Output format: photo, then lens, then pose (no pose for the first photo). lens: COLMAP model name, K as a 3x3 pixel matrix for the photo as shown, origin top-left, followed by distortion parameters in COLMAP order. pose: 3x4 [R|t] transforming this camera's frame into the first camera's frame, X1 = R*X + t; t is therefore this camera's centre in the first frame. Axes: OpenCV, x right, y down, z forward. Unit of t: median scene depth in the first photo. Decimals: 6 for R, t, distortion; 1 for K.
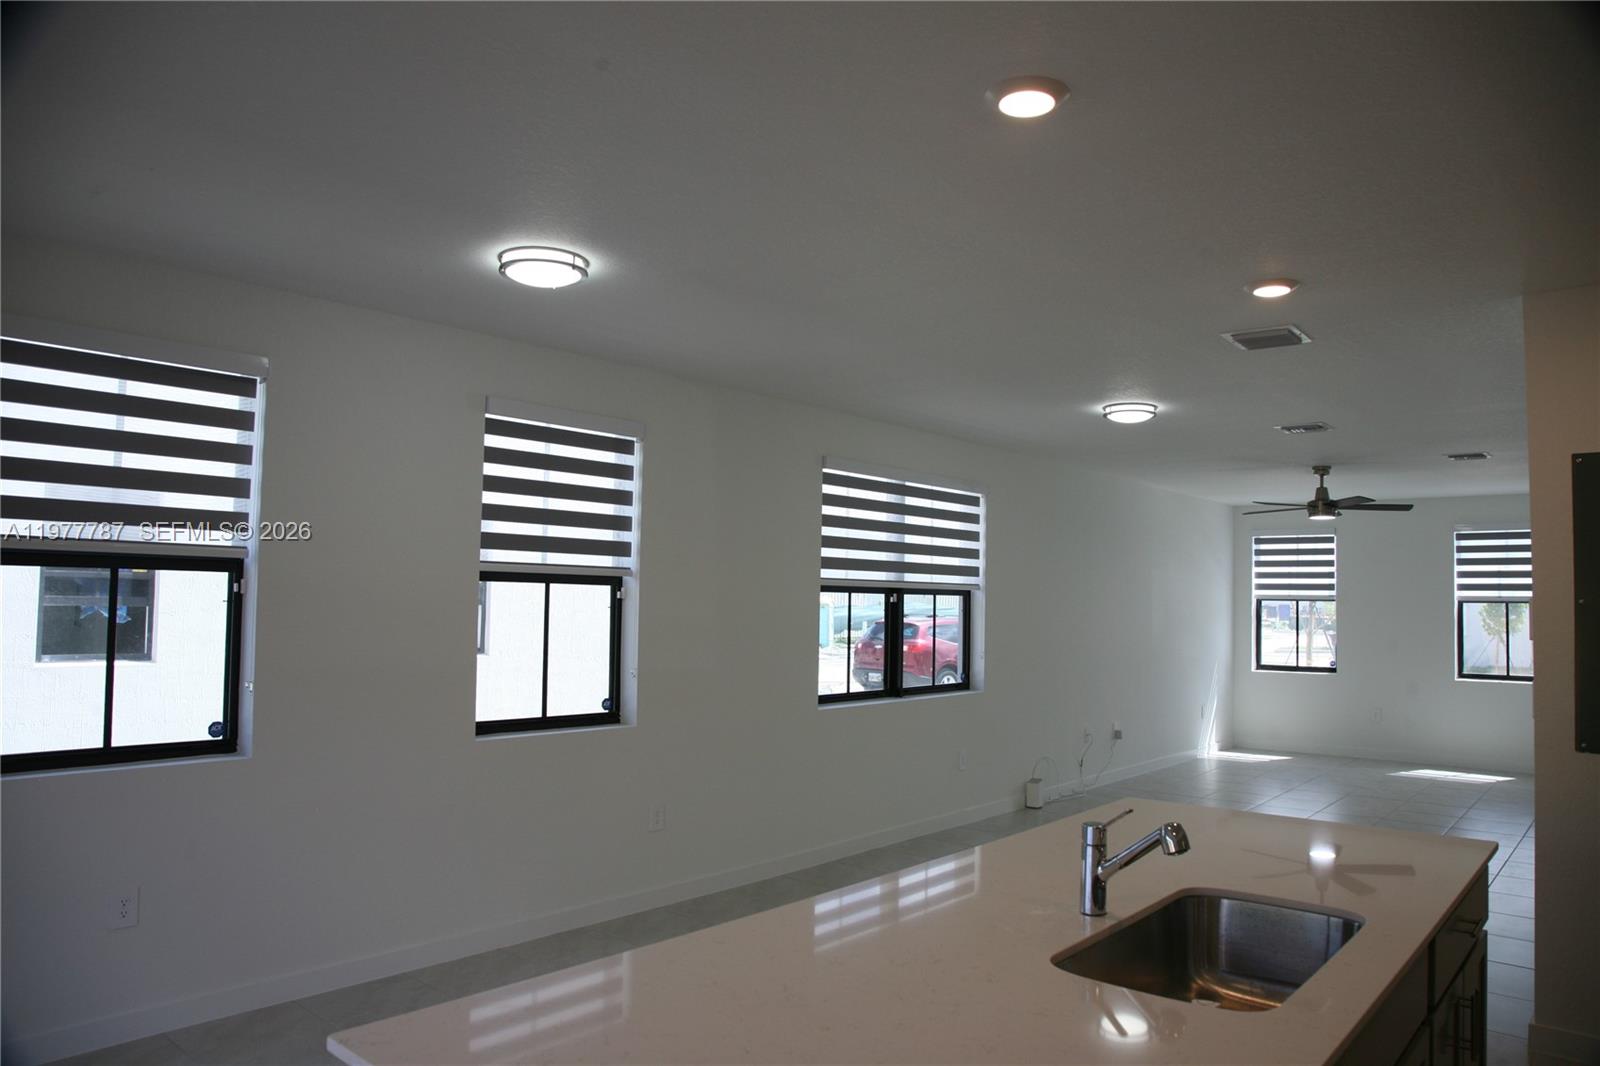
lens RADIAL K [[1083.1, 0, 800.0], [0, 1083.1, 533.0], [0, 0, 1]] dist [-0.063937, 0.004391]
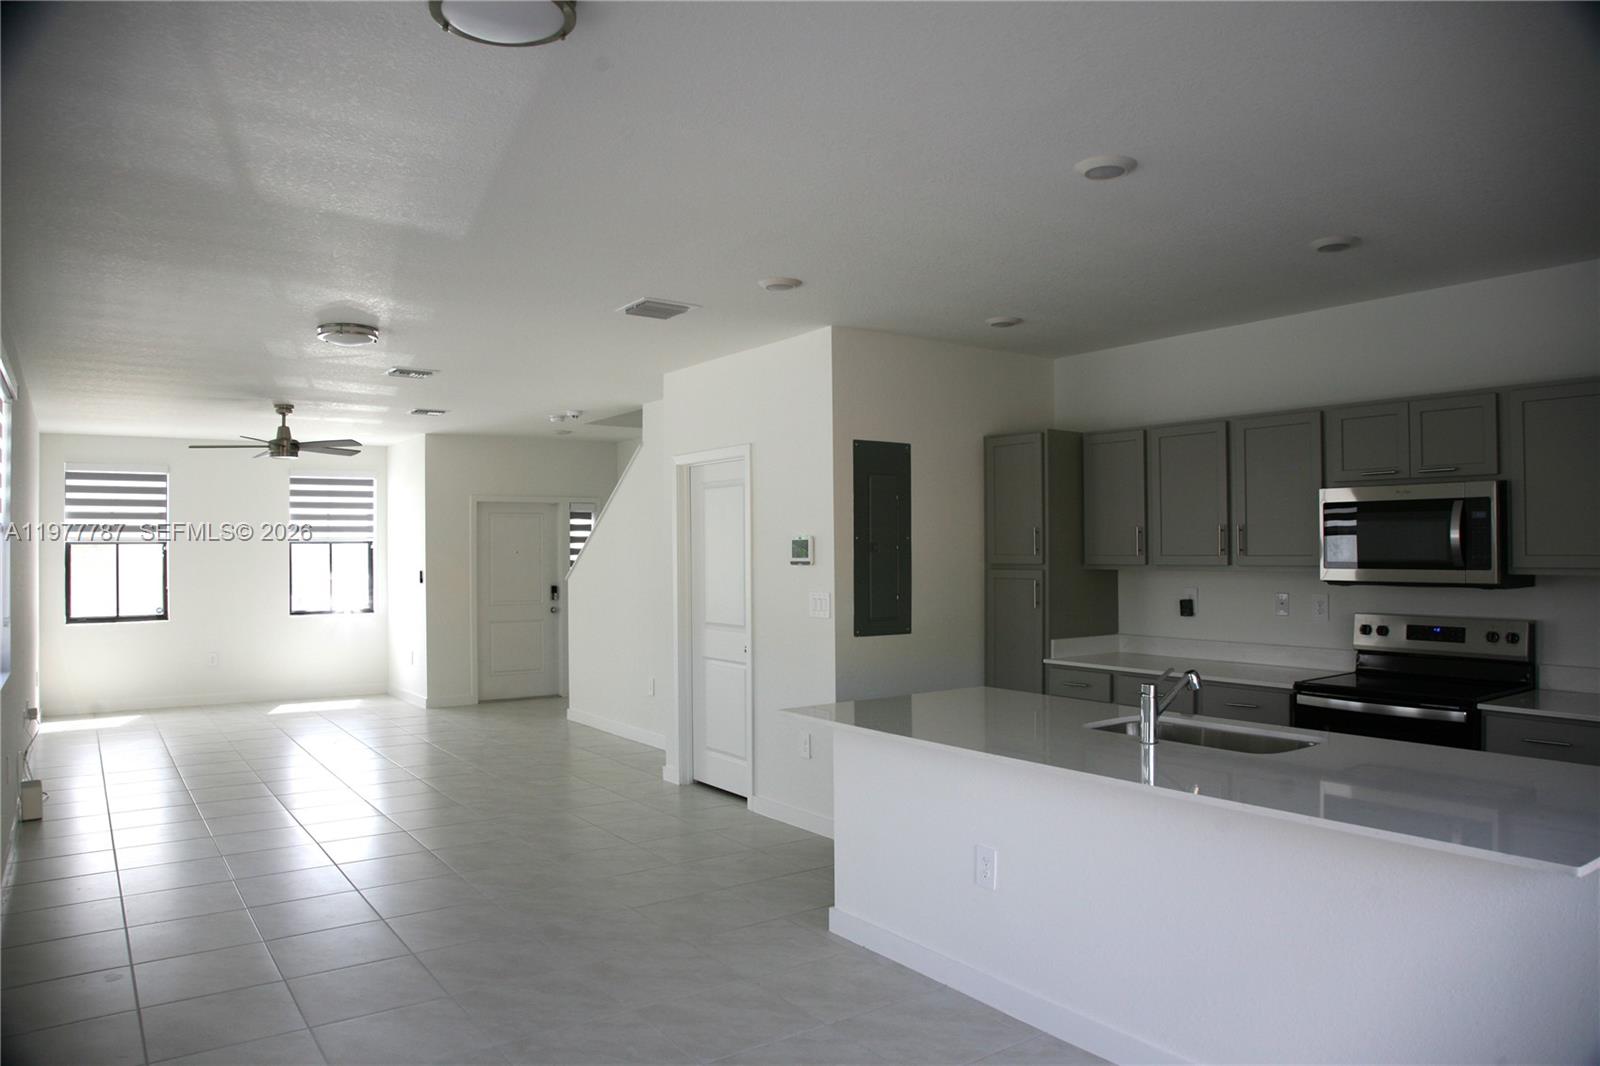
lens RADIAL K [[1083.3, 0, 798.7], [0, 1083.3, 536.3], [0, 0, 1]] dist [-0.063359, 0.004972]
pose [[0.249320, -0.008573, 0.968383, -0.278914], [-0.047397, 0.998654, 0.021044, 0.012077], [-0.967261, -0.051145, 0.248578, 0.244662]]
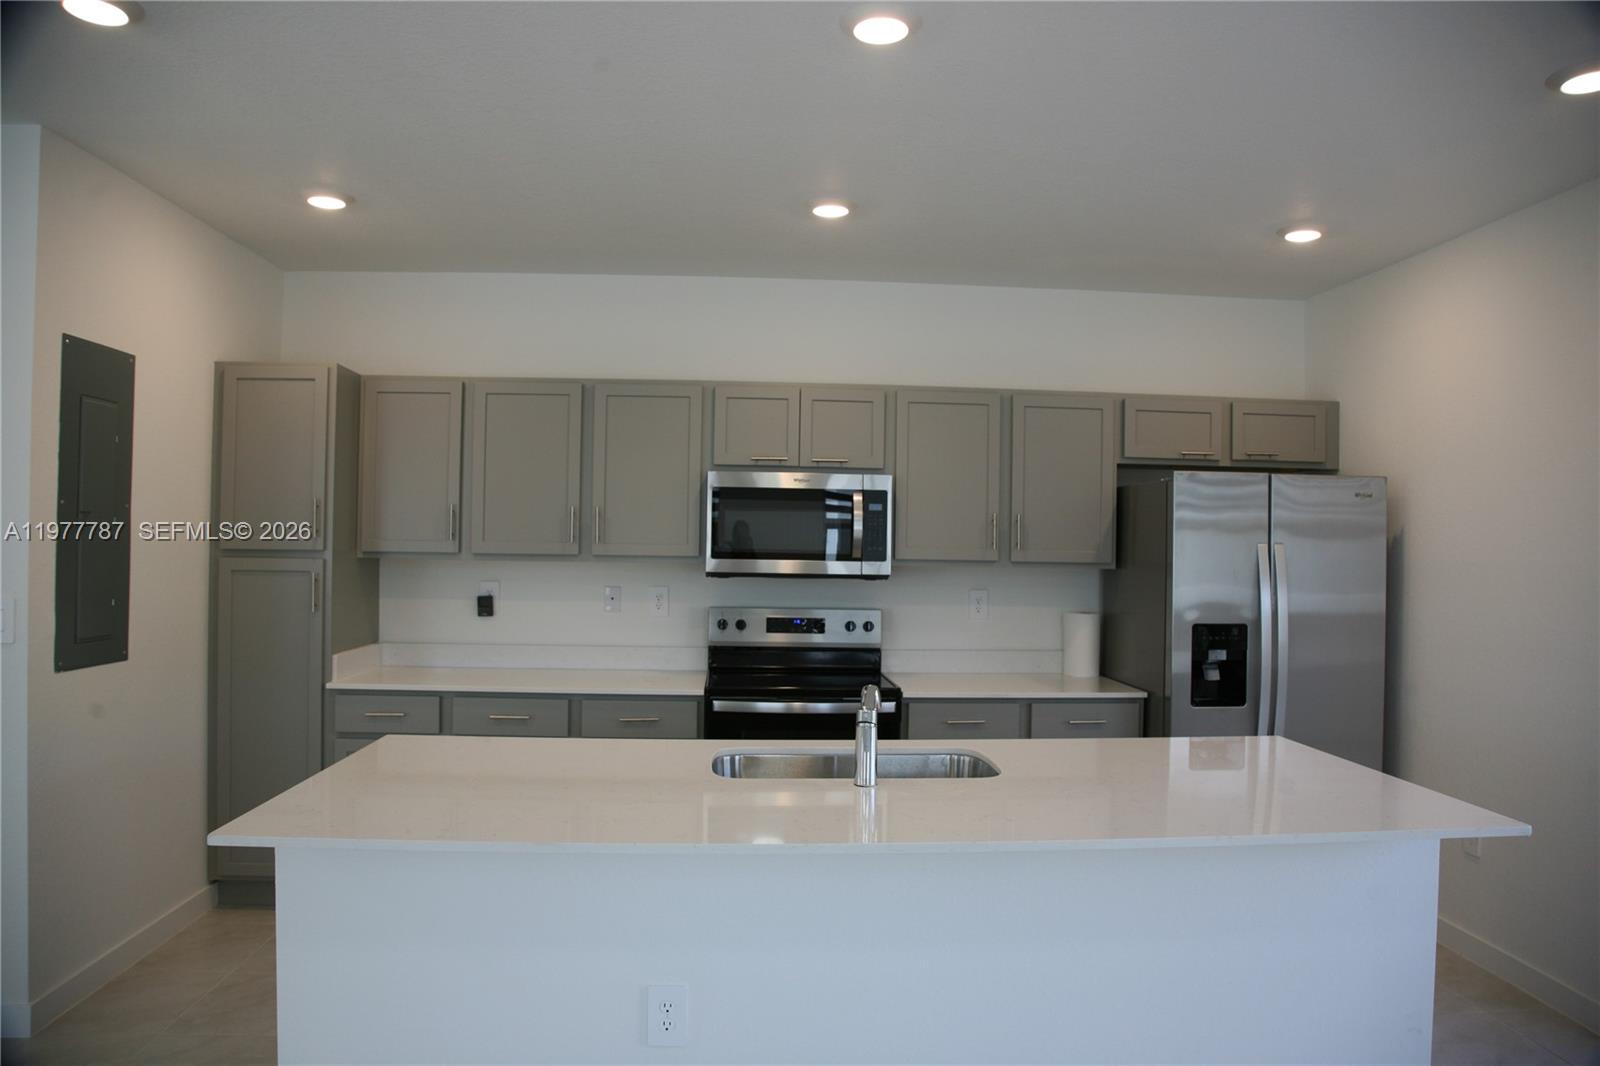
lens RADIAL K [[1083.1, 0, 800.0], [0, 1083.1, 533.0], [0, 0, 1]] dist [-0.063937, 0.004391]
pose [[-0.674814, -0.020693, 0.737697, -0.113680], [-0.072215, 0.996661, -0.038102, 0.028437], [-0.734446, -0.078984, -0.674055, 0.401663]]
